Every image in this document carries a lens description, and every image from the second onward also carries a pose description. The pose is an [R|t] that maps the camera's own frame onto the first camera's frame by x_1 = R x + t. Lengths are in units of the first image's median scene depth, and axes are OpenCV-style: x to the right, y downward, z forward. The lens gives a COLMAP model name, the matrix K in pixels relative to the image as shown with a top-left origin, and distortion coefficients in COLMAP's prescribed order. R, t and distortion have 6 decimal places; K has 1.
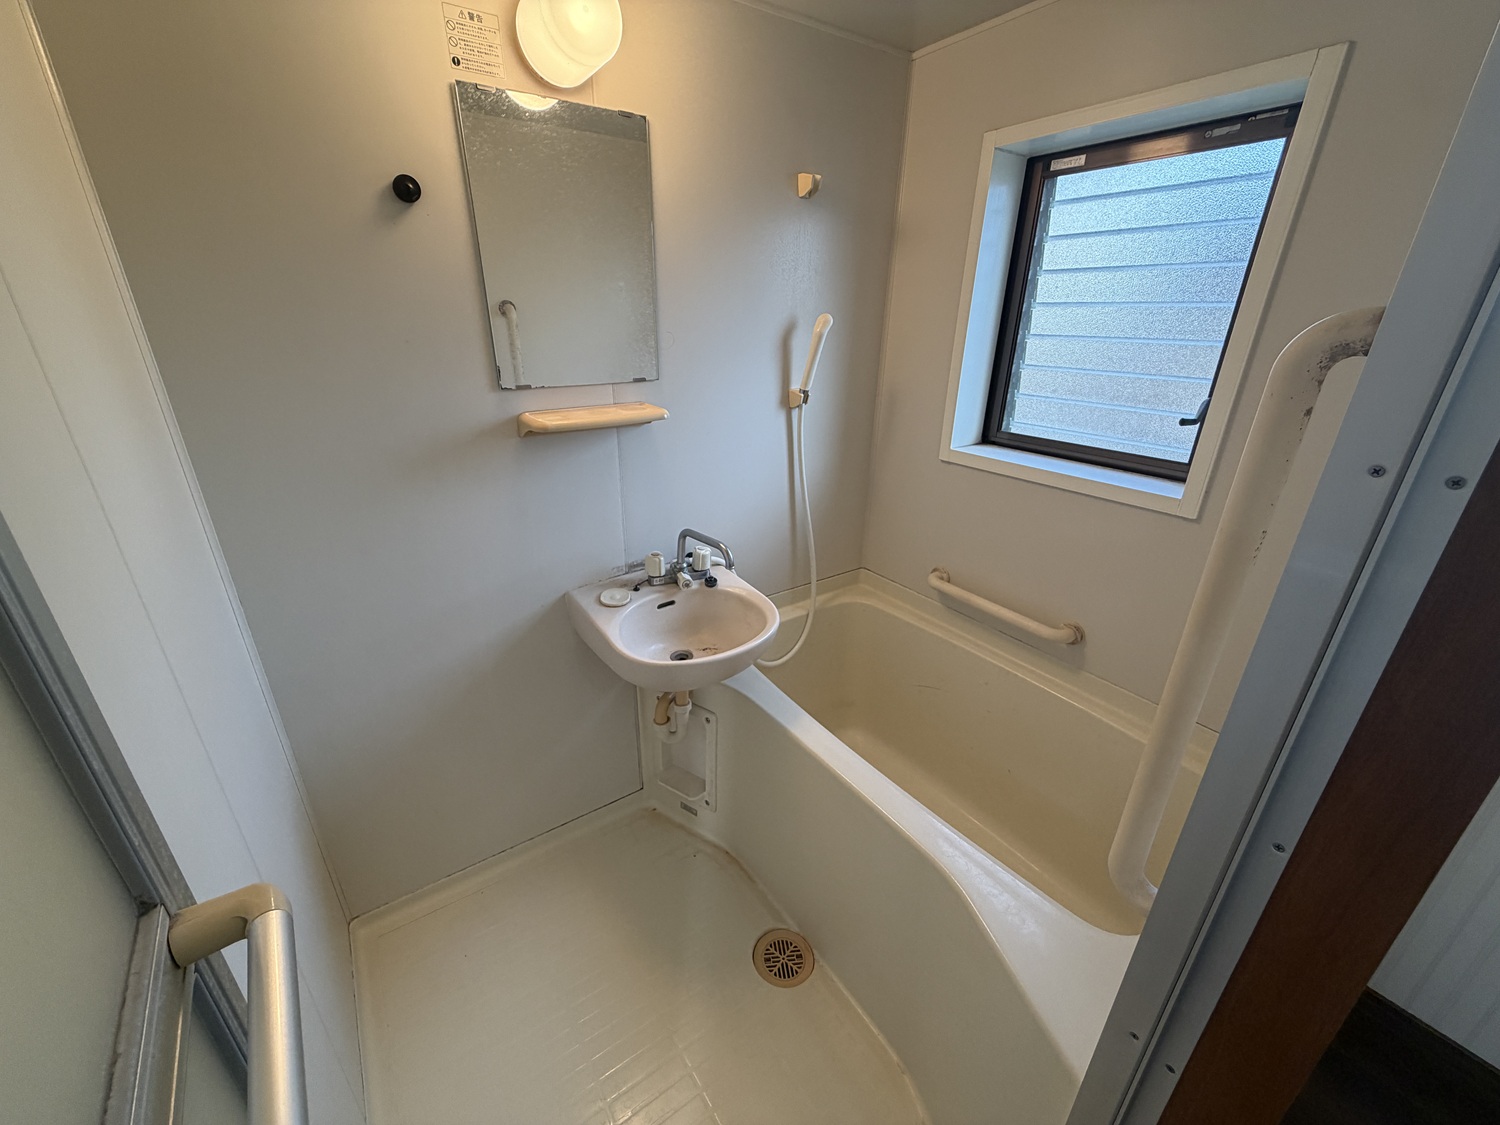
lens RADIAL K [[598.3, 0, 752.3], [0, 598.3, 561.3], [0, 0, 1]] dist [0.013816, 0.000373]
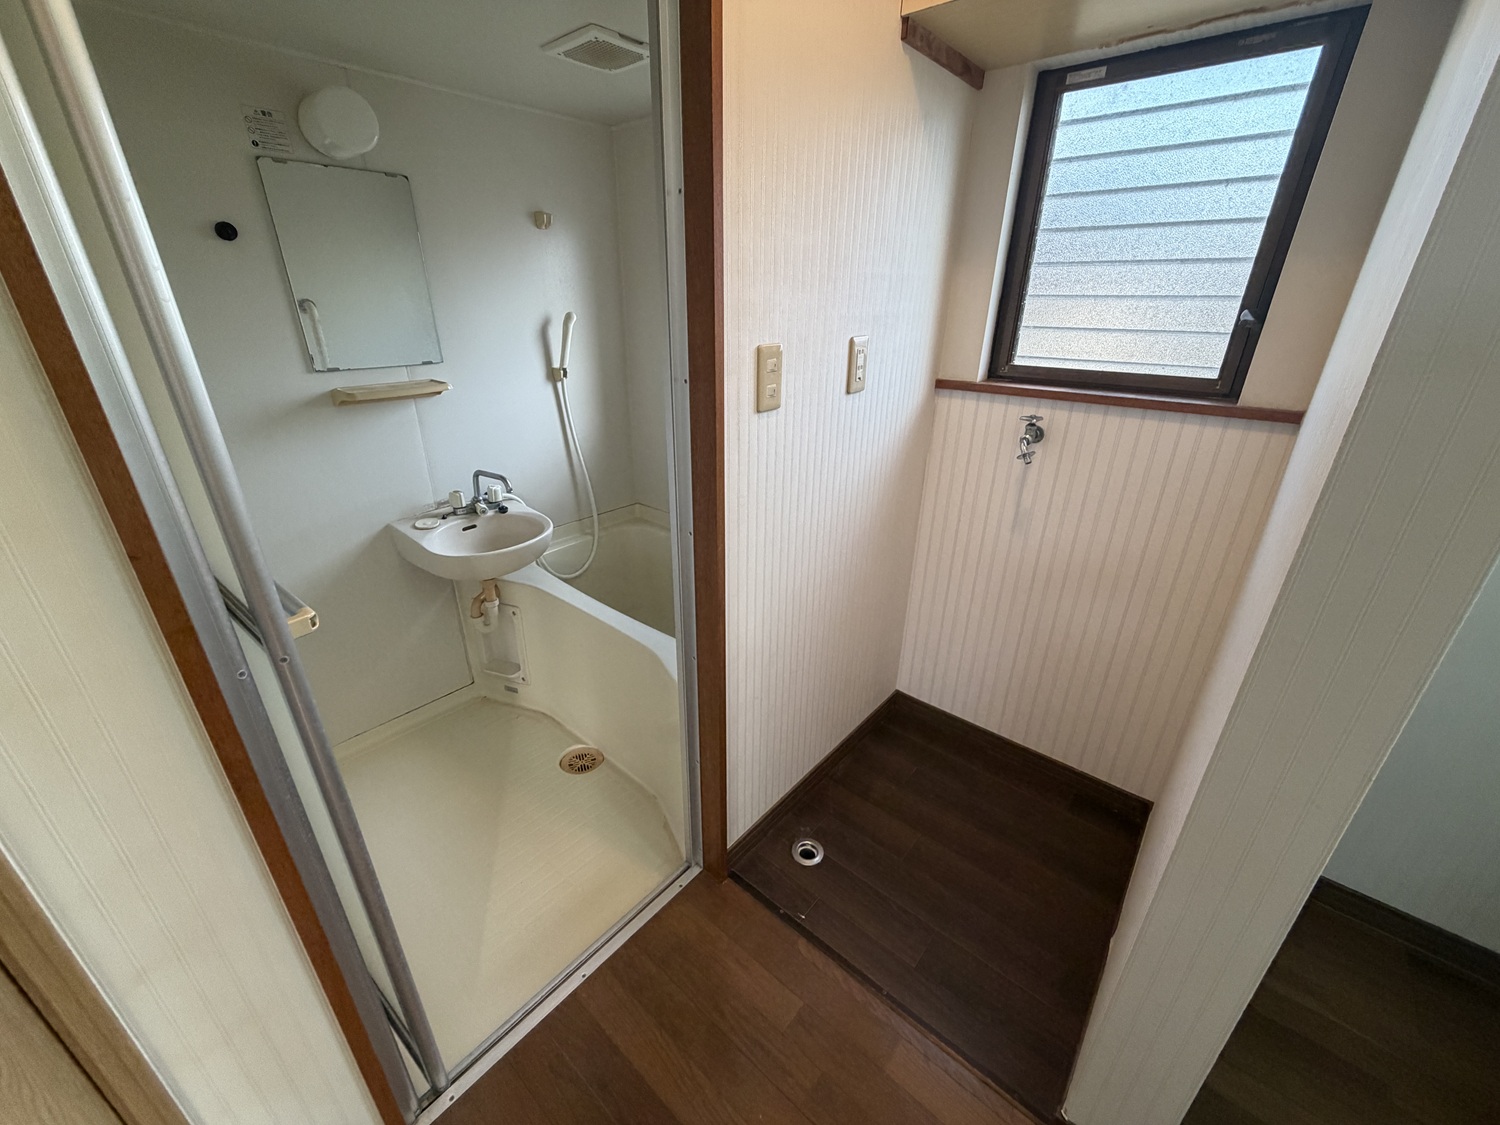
lens RADIAL K [[598.3, 0, 739.9], [0, 598.3, 566.1], [0, 0, 1]] dist [0.013816, 0.000373]
pose [[0.971405, -0.100567, 0.215079, 0.150885], [0.092960, 0.994642, 0.045221, 0.152546], [-0.218474, -0.023934, 0.975549, -0.469354]]
